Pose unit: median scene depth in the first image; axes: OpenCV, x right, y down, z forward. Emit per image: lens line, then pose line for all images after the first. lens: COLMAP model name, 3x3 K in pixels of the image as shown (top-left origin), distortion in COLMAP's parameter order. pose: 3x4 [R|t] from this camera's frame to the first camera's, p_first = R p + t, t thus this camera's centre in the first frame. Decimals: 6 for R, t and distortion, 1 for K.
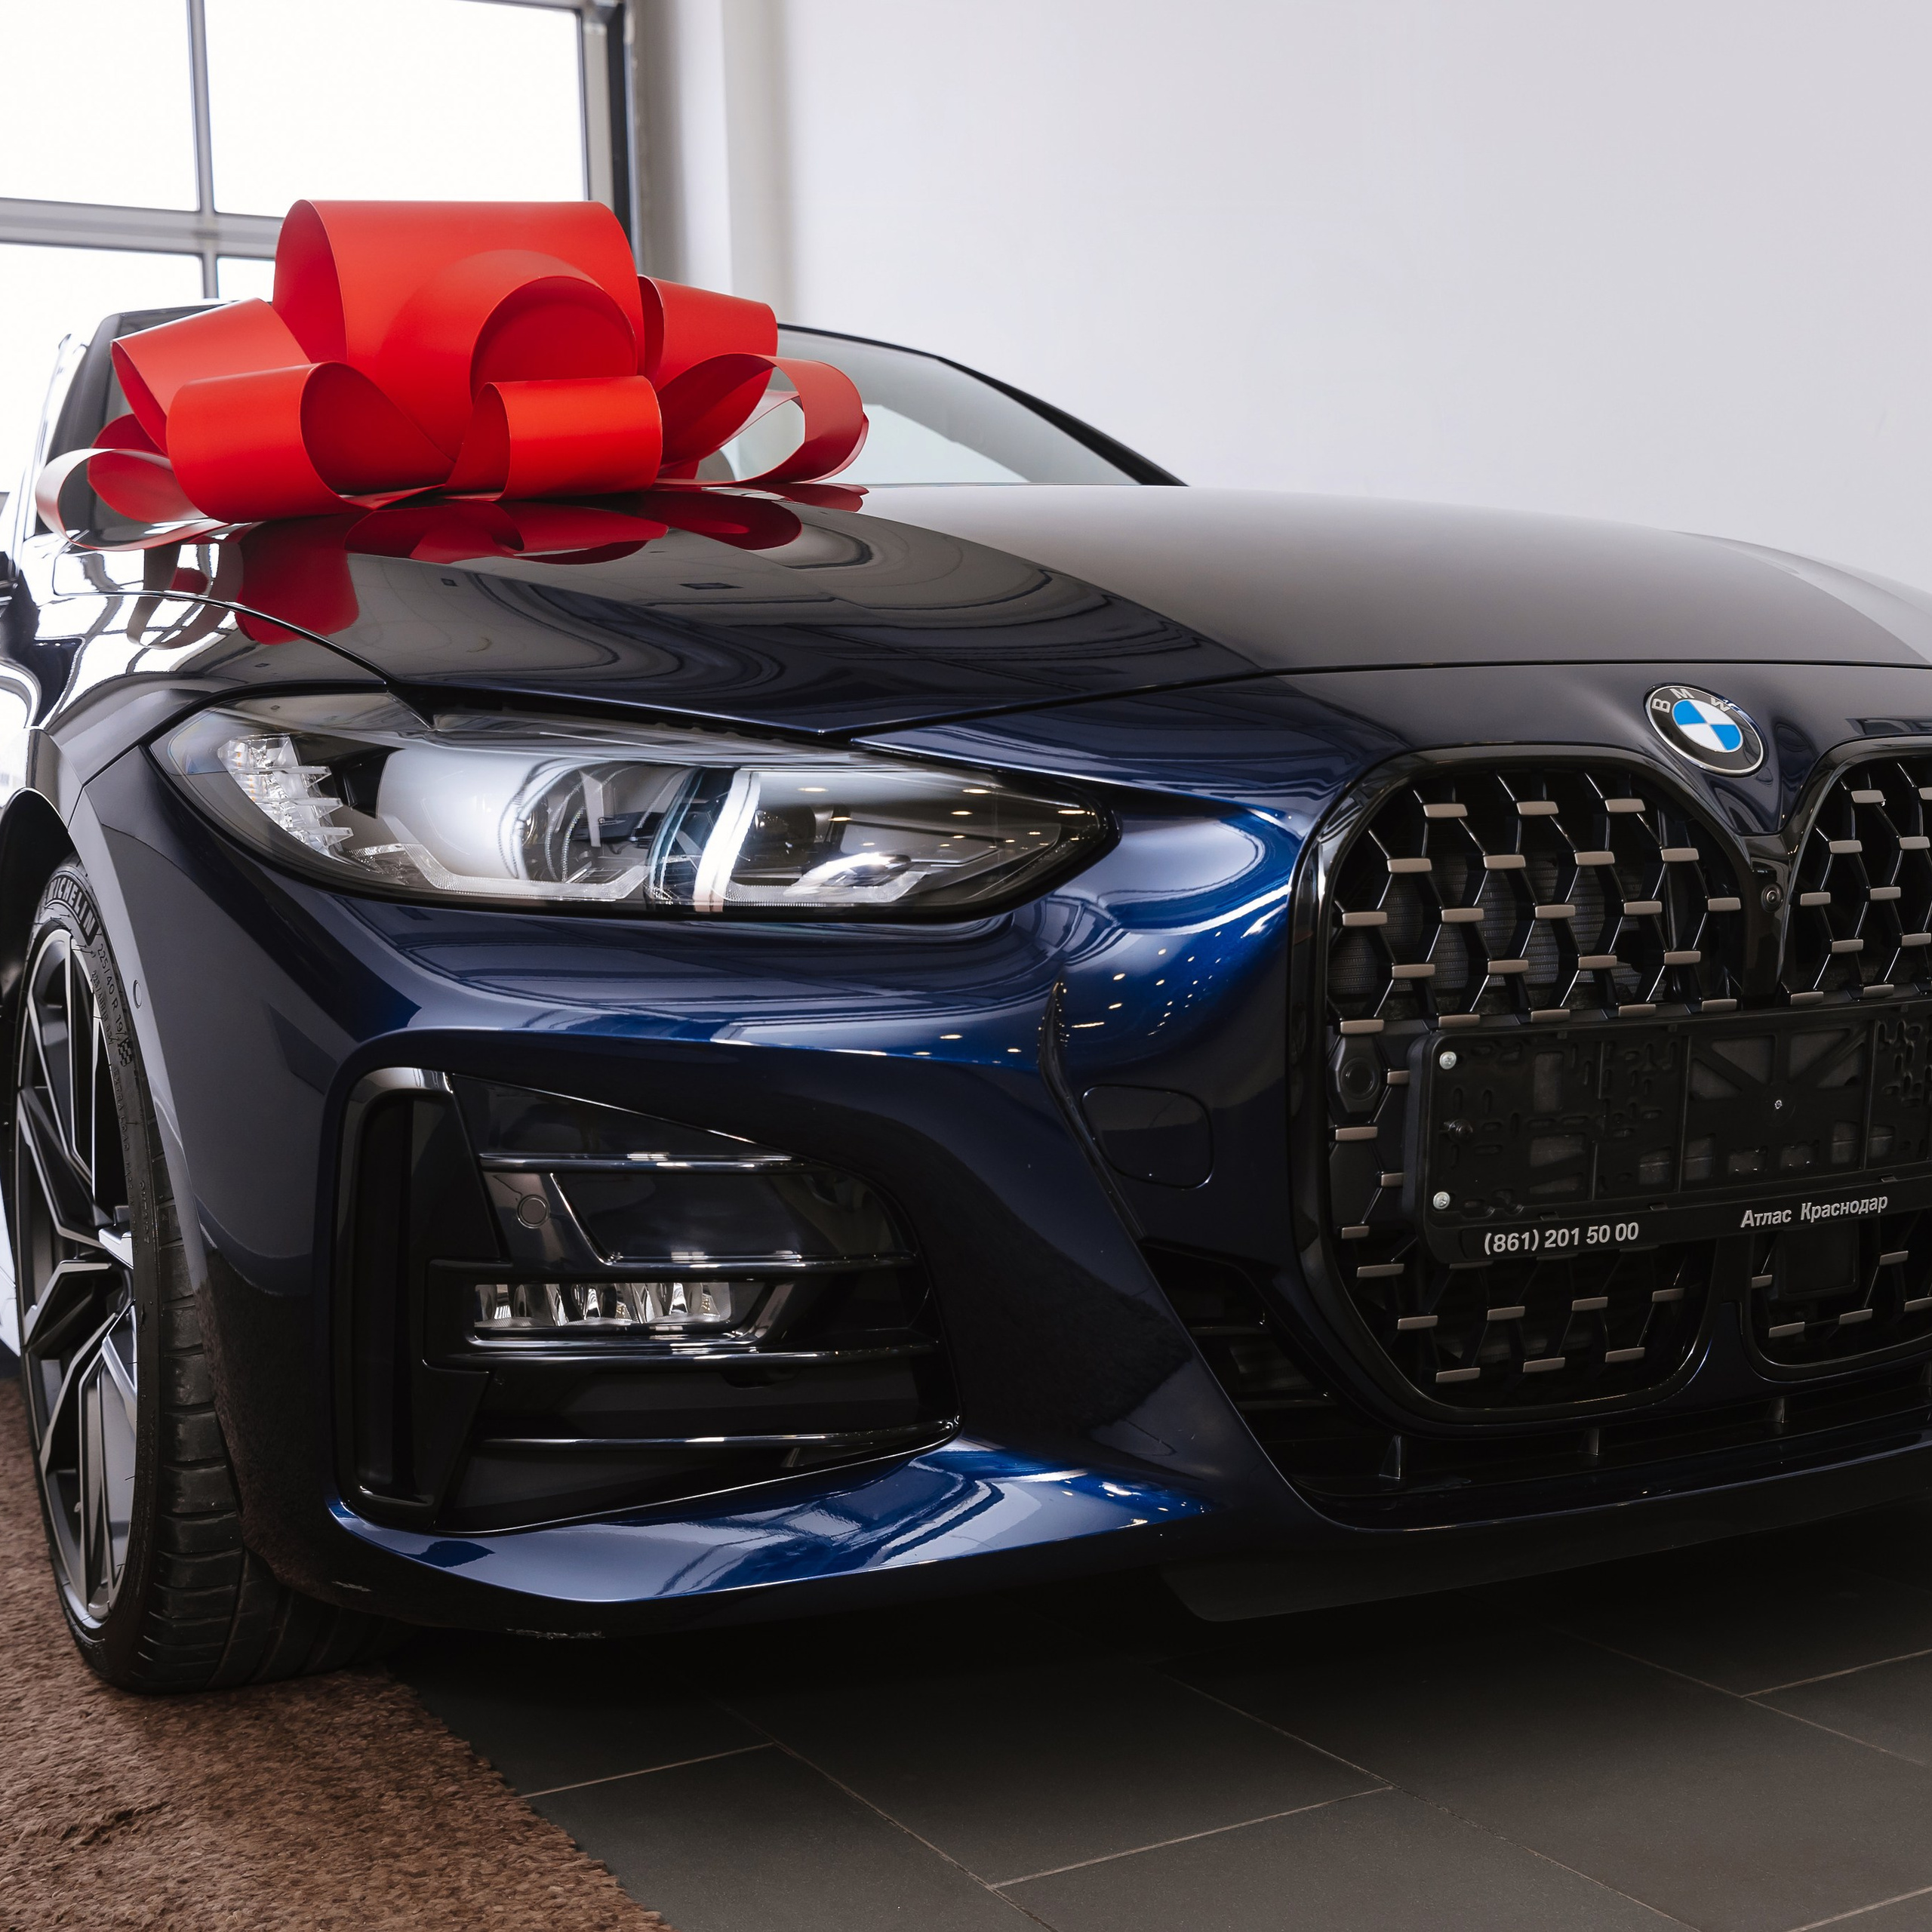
lens RADIAL K [[2693.1, 0, 943.4], [0, 2693.1, 964.1], [0, 0, 1]] dist [-0.003026, -0.054719]
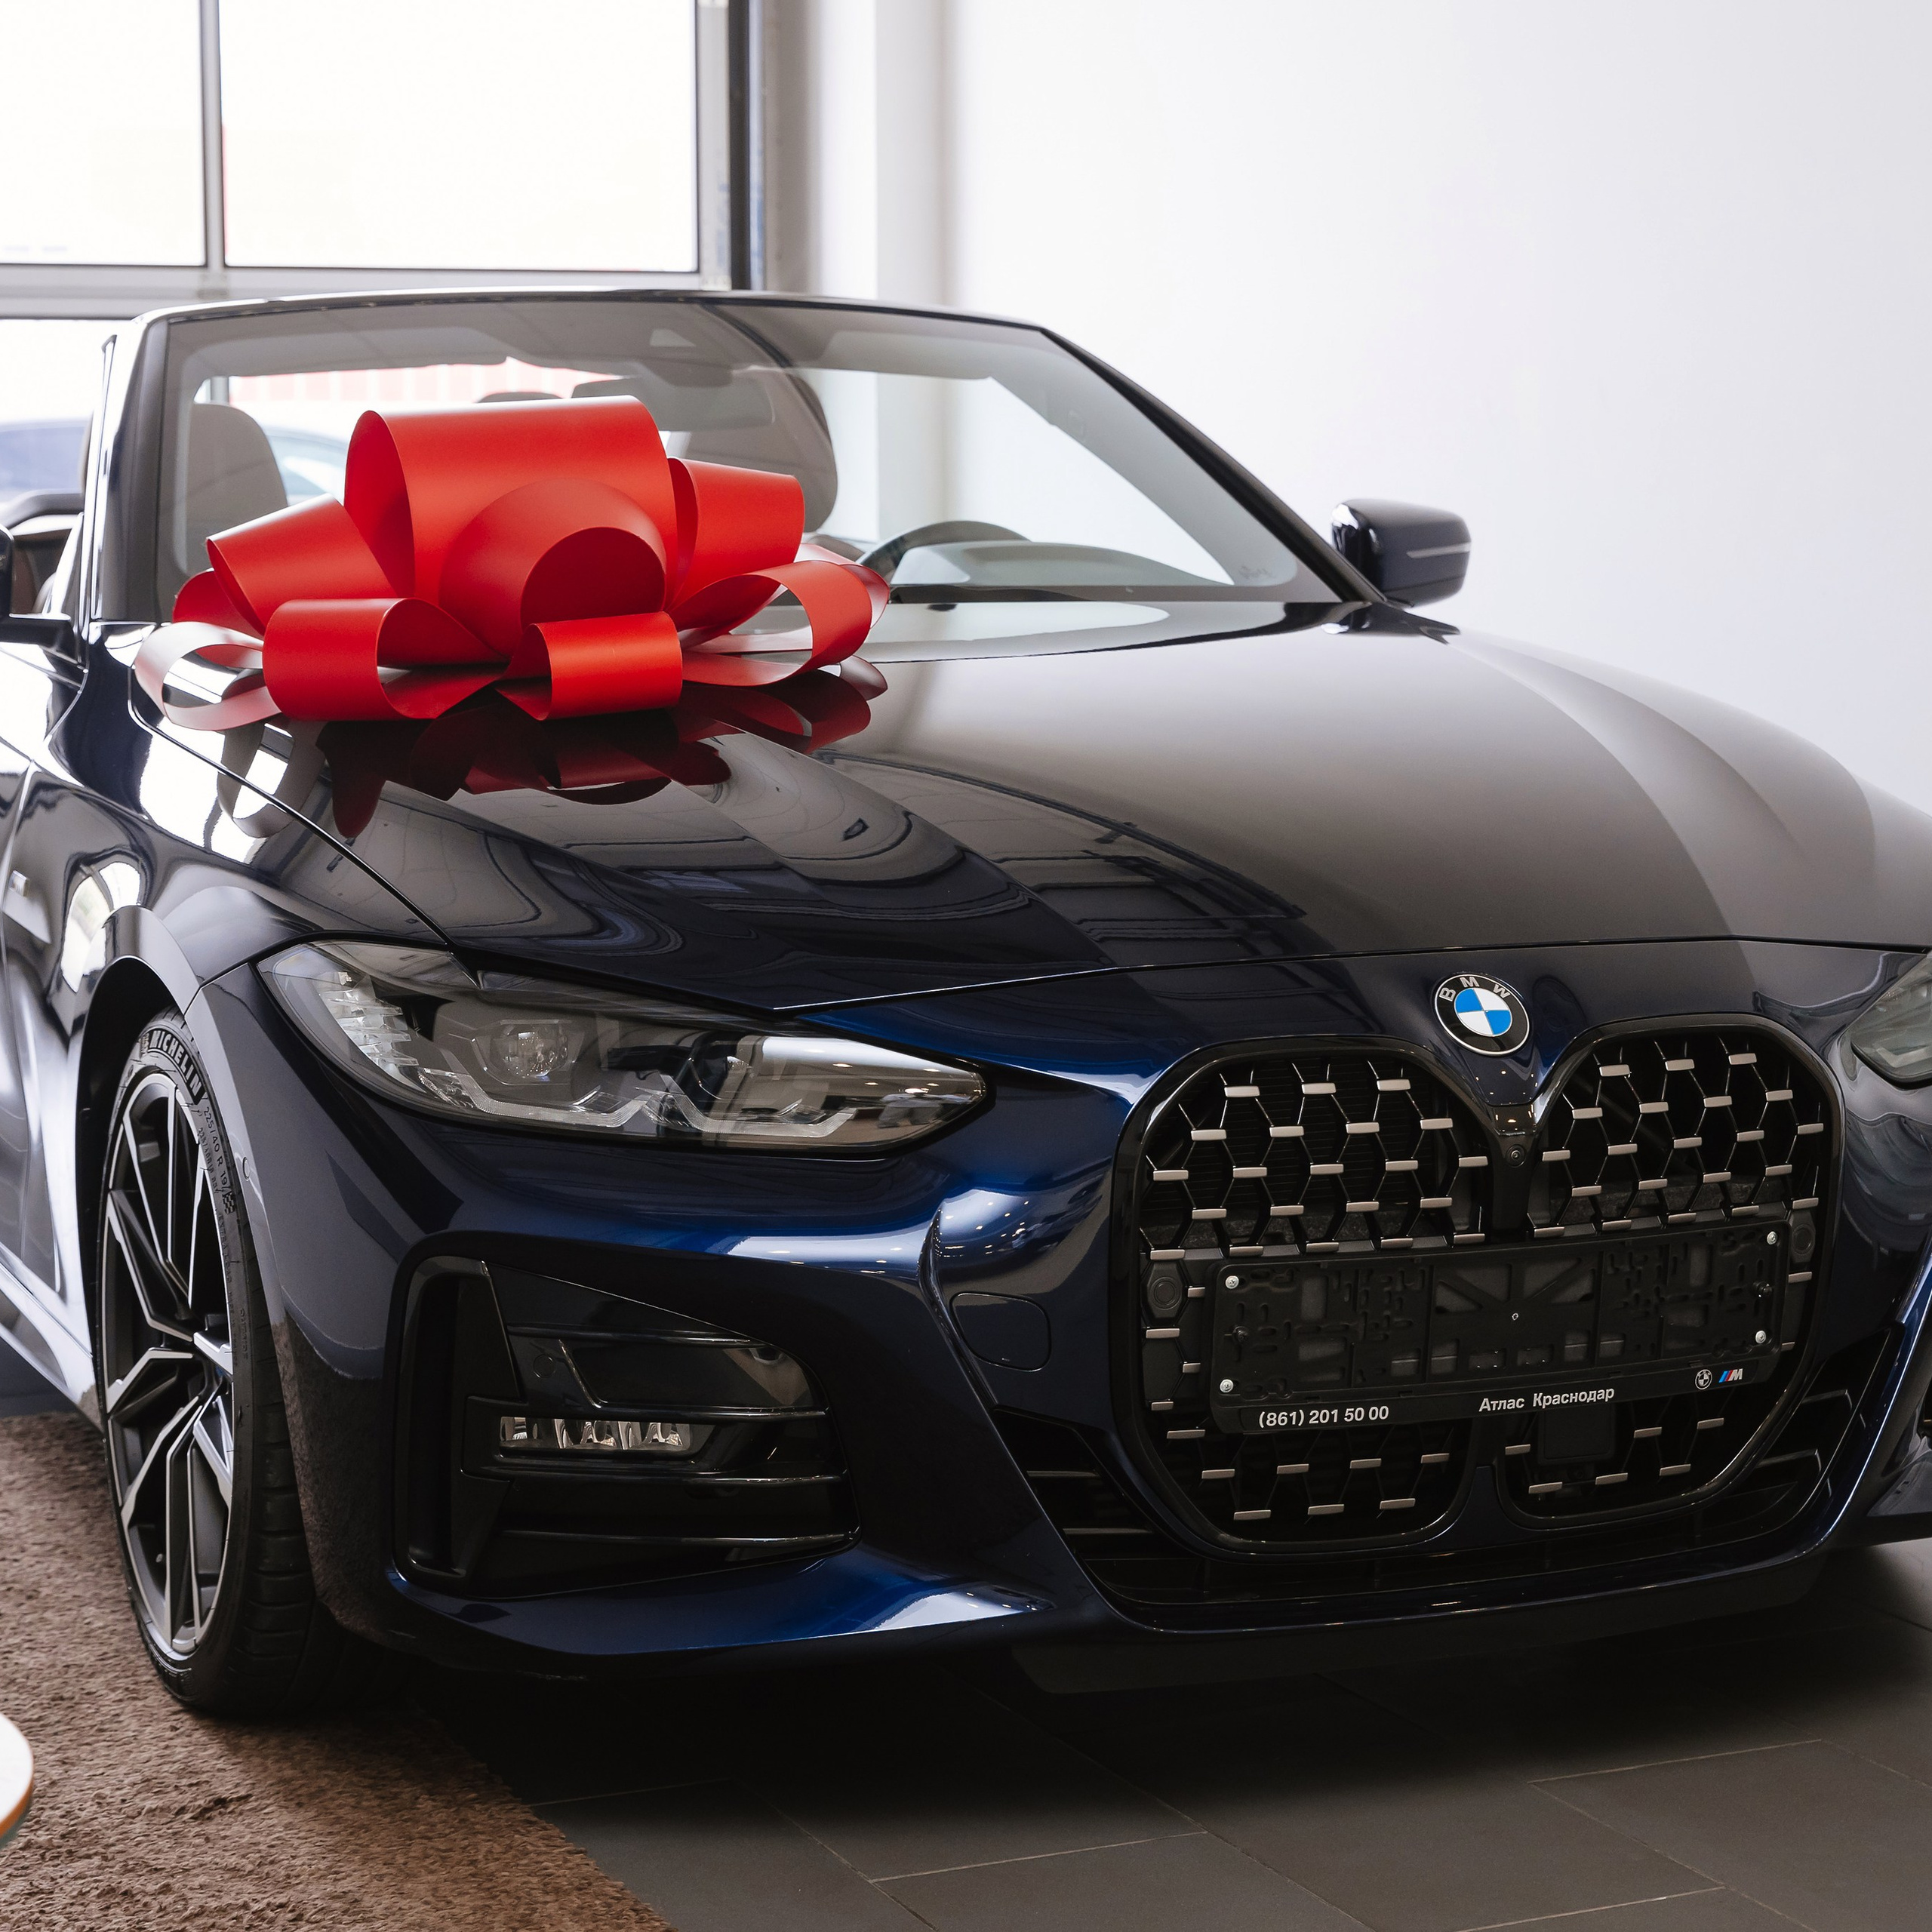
lens RADIAL K [[4177.9, 0, 966.0], [0, 4177.9, 966.0], [0, 0, 1]] dist [-0.007900, -0.389773]
pose [[0.997201, 0.039027, -0.063778, 0.166593], [-0.035484, 0.997813, 0.055774, -0.210812], [0.065815, -0.053355, 0.996404, -0.963430]]
